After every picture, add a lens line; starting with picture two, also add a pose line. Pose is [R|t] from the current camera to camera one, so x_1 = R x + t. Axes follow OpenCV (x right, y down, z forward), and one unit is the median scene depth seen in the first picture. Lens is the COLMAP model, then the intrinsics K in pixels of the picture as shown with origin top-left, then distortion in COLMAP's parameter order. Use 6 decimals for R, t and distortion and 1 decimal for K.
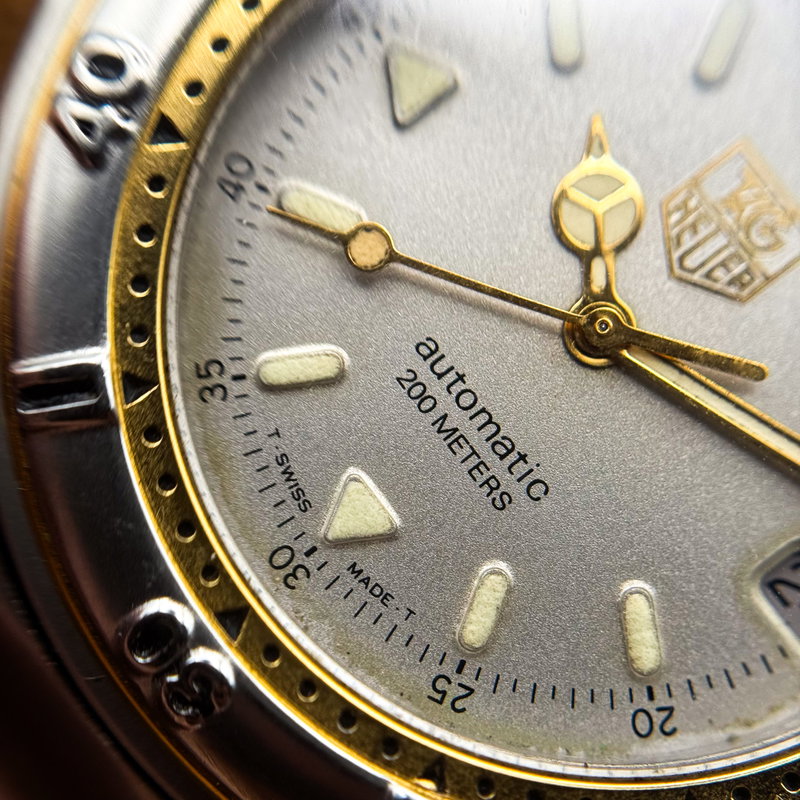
lens RADIAL K [[1840.7, 0, 412.2], [0, 1840.7, 461.2], [0, 0, 1]] dist [0.678795, 0.259297]
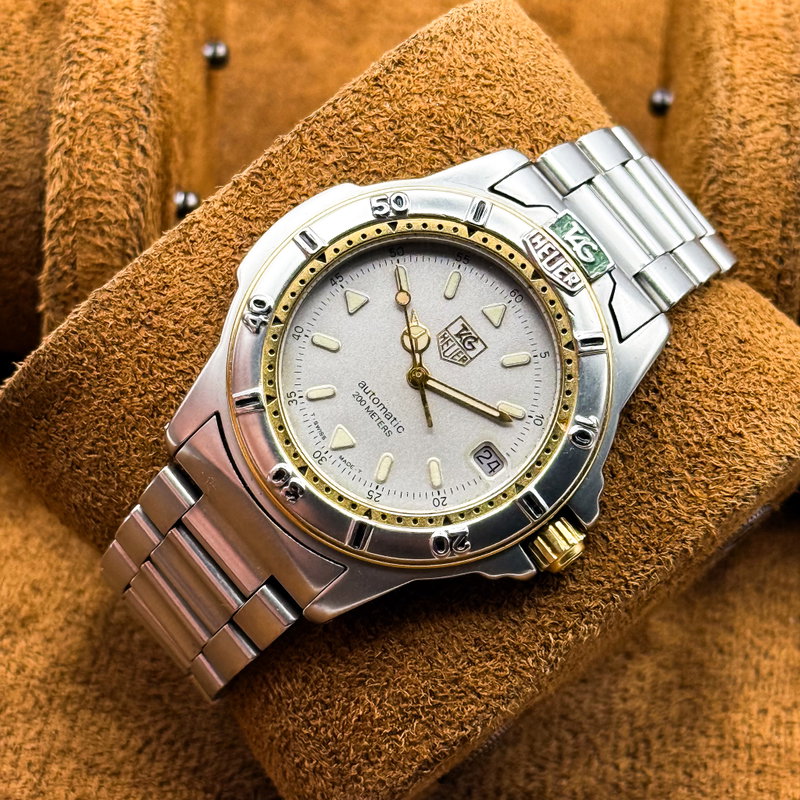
lens RADIAL K [[2935.1, 0, 398.2], [0, 2935.1, 508.5], [0, 0, 1]] dist [0.134600, 3.965876]
pose [[0.998636, -0.042704, -0.030040, 0.204679], [0.040201, 0.996025, -0.079490, 0.530246], [0.033315, 0.078174, 0.996383, -3.807886]]
